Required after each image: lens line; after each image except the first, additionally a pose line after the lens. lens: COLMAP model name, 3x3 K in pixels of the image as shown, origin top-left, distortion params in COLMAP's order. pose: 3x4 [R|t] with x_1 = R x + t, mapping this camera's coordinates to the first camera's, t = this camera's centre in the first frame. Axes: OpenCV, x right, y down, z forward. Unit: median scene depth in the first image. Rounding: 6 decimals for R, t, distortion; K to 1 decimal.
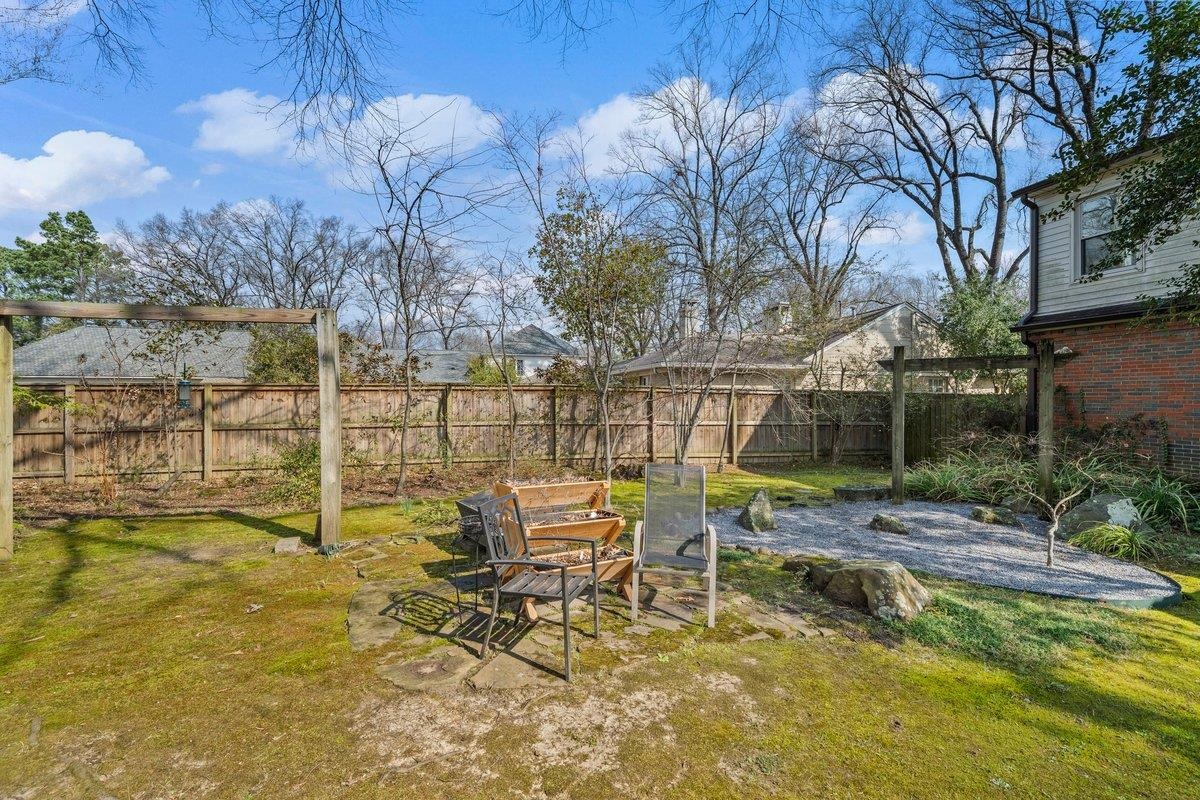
lens RADIAL K [[541.3, 0, 622.6], [0, 541.3, 408.0], [0, 0, 1]] dist [0.001082, 0.000050]
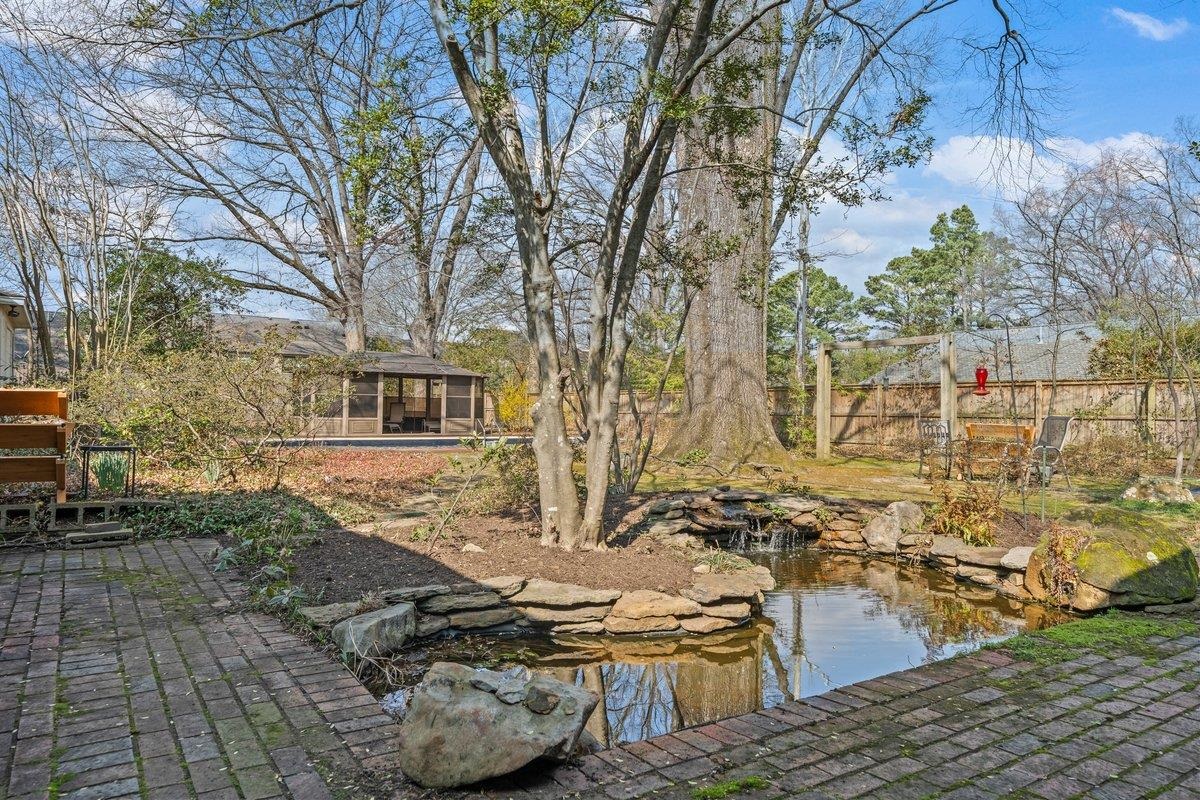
lens RADIAL K [[806.7, 0, 605.8], [0, 806.7, 406.5], [0, 0, 1]] dist [0.002402, 0.003588]
pose [[0.355893, 0.003652, -0.934520, 0.642900], [-0.030981, 0.999489, -0.007892, 0.048220], [0.934013, 0.031761, 0.355824, -0.406581]]
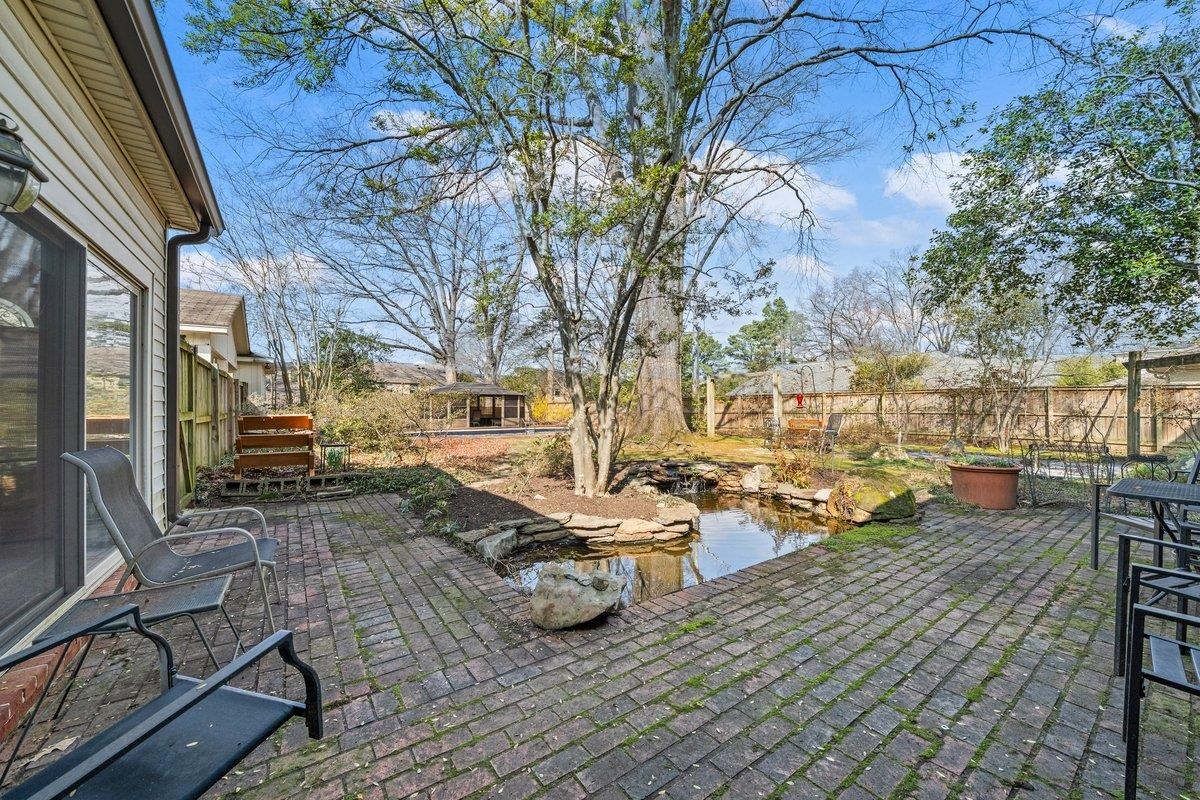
lens RADIAL K [[440.1, 0, 599.6], [0, 440.1, 405.6], [0, 0, 1]] dist [0.000994, -0.000014]
pose [[0.378900, -0.009564, -0.925388, 0.651938], [-0.010327, 0.999841, -0.014561, 0.035968], [0.925380, 0.015073, 0.378740, -0.430784]]
